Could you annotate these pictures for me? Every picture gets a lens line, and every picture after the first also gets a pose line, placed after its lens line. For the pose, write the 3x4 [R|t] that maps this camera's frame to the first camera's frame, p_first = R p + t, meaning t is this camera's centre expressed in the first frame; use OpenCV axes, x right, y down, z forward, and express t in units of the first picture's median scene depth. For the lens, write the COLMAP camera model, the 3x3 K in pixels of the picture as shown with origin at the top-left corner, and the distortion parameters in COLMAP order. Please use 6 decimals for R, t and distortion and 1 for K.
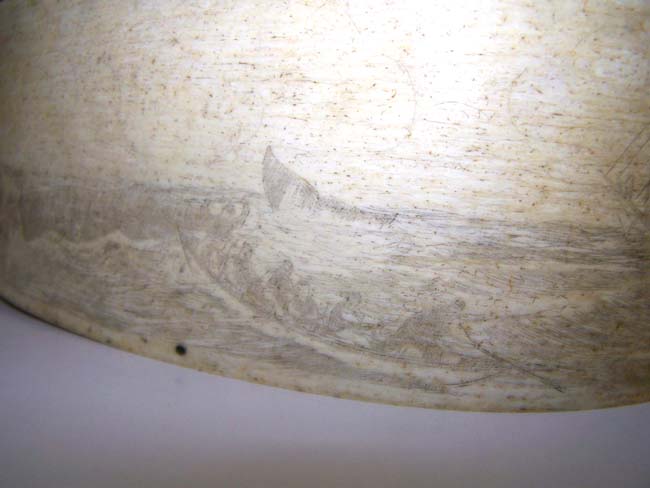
lens RADIAL K [[739.0, 0, 325.0], [0, 739.0, 244.0], [0, 0, 1]] dist [-0.252483, 0.362527]
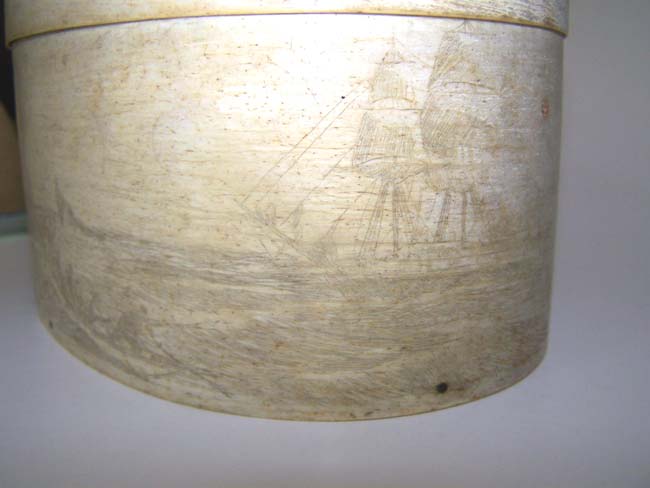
lens RADIAL K [[739.0, 0, 325.0], [0, 739.0, 244.0], [0, 0, 1]] dist [-0.252483, 0.362527]
pose [[0.878709, 0.040524, -0.475635, 0.987739], [-0.018062, 0.998499, 0.051704, -0.091646], [0.477016, -0.036842, 0.878122, 0.089522]]
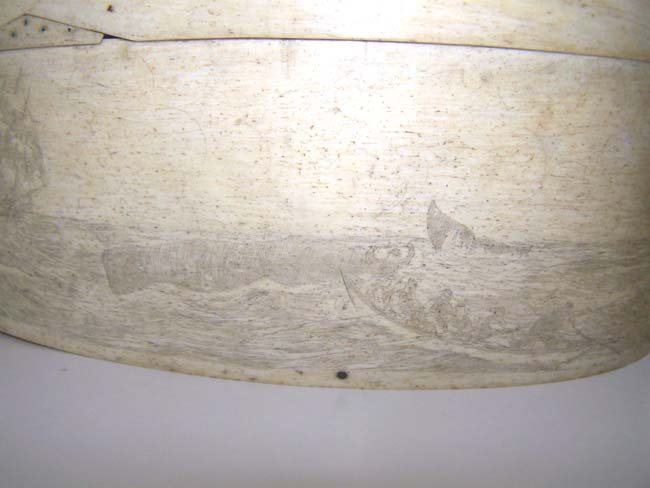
lens RADIAL K [[739.0, 0, 325.0], [0, 739.0, 244.0], [0, 0, 1]] dist [-0.252483, 0.362527]
pose [[0.909849, -0.107348, 0.400813, -0.751602], [0.084888, 0.993680, 0.073439, -0.168133], [-0.406163, -0.032794, 0.913212, -0.052182]]
